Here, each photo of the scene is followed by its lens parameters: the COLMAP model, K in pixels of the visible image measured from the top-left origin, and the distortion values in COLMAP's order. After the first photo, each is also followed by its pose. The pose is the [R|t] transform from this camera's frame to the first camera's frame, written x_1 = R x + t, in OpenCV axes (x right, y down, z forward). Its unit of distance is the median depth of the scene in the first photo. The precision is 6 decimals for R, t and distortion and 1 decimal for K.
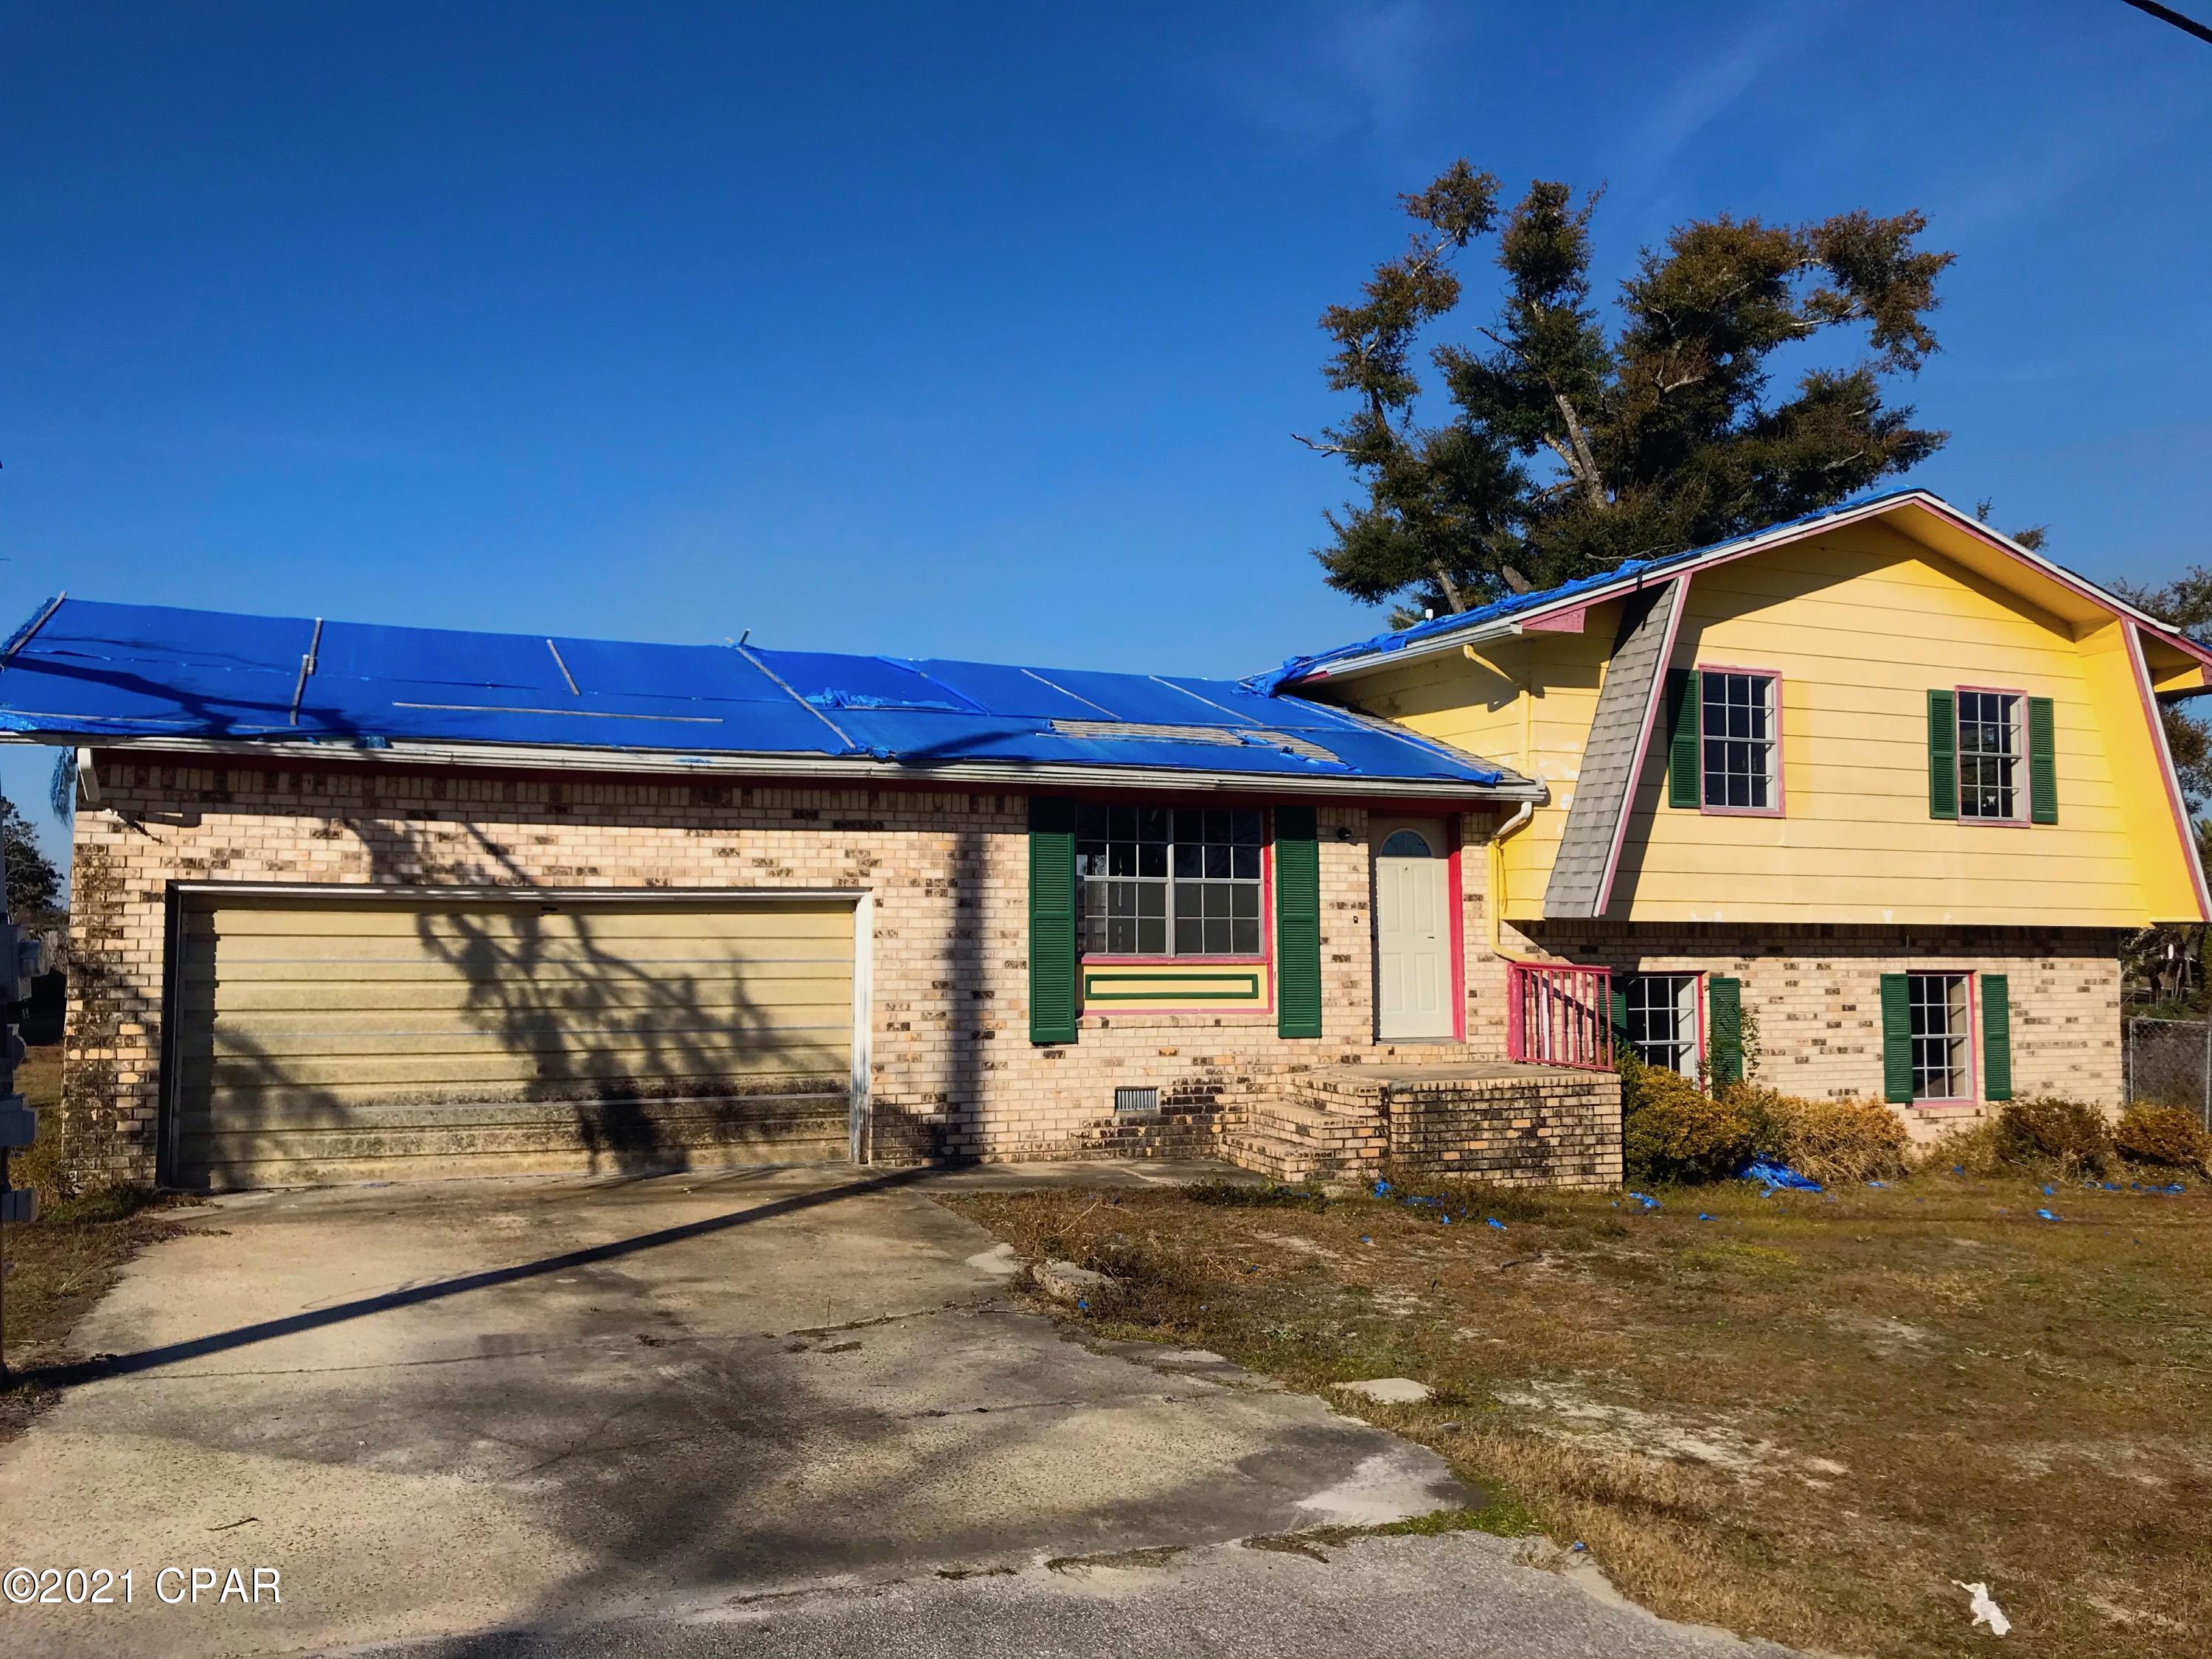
lens RADIAL K [[1812.2, 0, 1106.0], [0, 1812.2, 829.5], [0, 0, 1]] dist [0.003581, 0.004641]
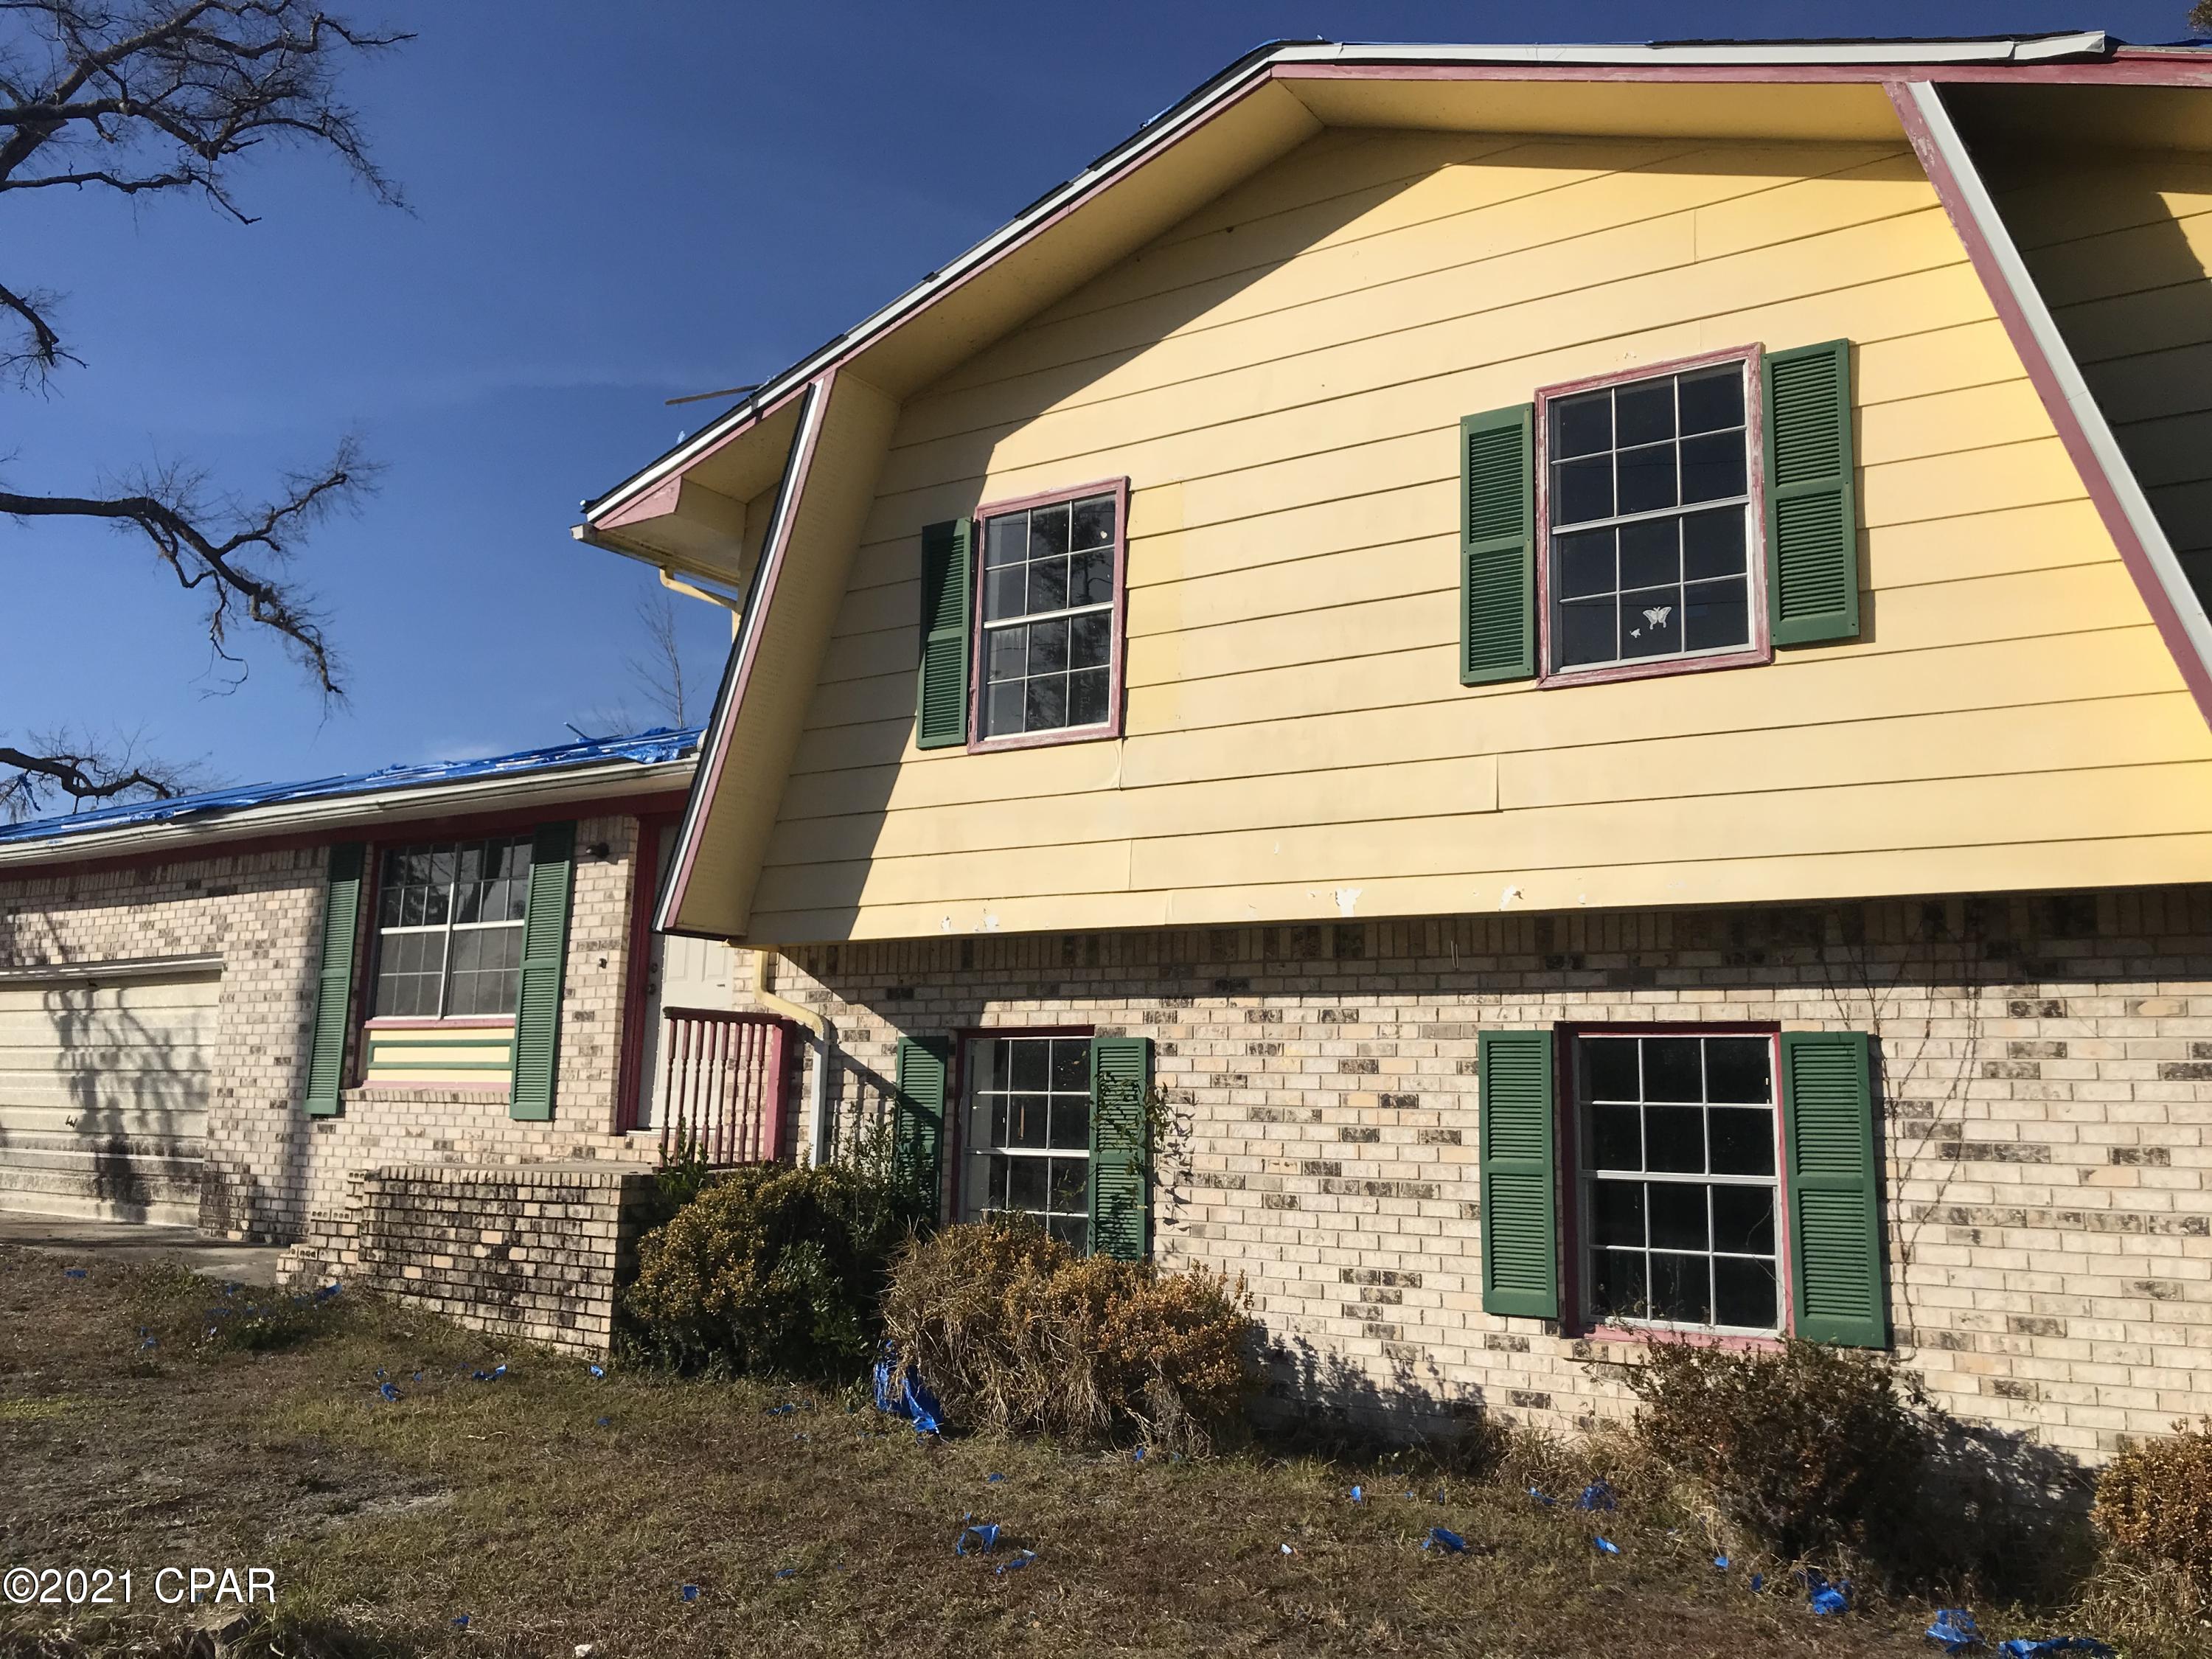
lens RADIAL K [[2003.2, 0, 1166.1], [0, 2003.2, 813.5], [0, 0, 1]] dist [0.159060, -0.443702]
pose [[0.518654, -0.129052, -0.845189, 0.923219], [0.026683, 0.990505, -0.134866, 0.102219], [0.854568, 0.047396, 0.517172, 0.729807]]
